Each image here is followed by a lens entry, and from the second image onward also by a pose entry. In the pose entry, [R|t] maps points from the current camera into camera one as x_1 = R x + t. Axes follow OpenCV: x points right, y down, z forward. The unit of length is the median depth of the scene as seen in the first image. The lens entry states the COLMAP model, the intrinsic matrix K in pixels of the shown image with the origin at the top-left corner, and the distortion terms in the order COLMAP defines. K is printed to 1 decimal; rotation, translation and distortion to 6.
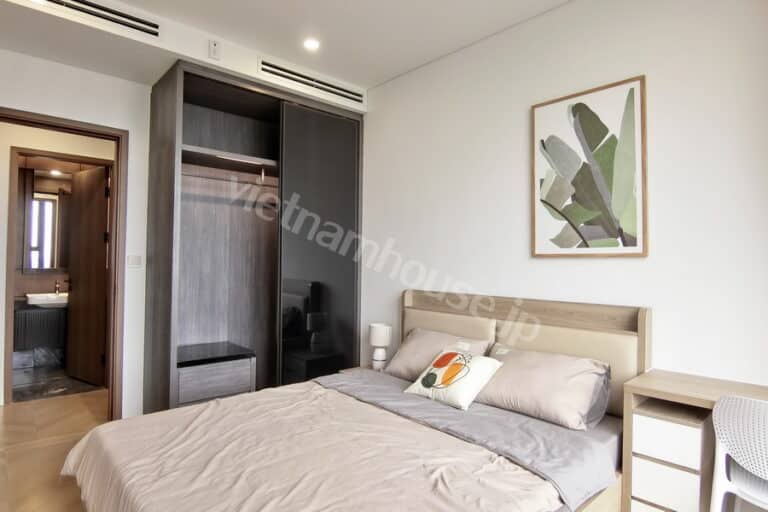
lens RADIAL K [[436.5, 0, 375.4], [0, 436.5, 251.9], [0, 0, 1]] dist [0.000922, -0.000134]
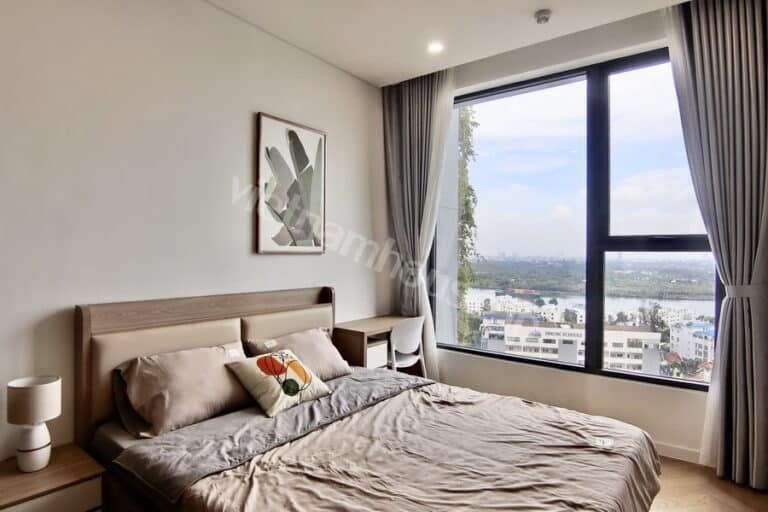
lens RADIAL K [[436.5, 0, 375.4], [0, 436.5, 251.9], [0, 0, 1]] dist [0.000922, -0.000134]
pose [[-0.179518, -0.003965, 0.983747, -0.817828], [-0.027362, 0.999625, -0.000964, 0.001671], [-0.983374, -0.027091, -0.179559, 0.992615]]
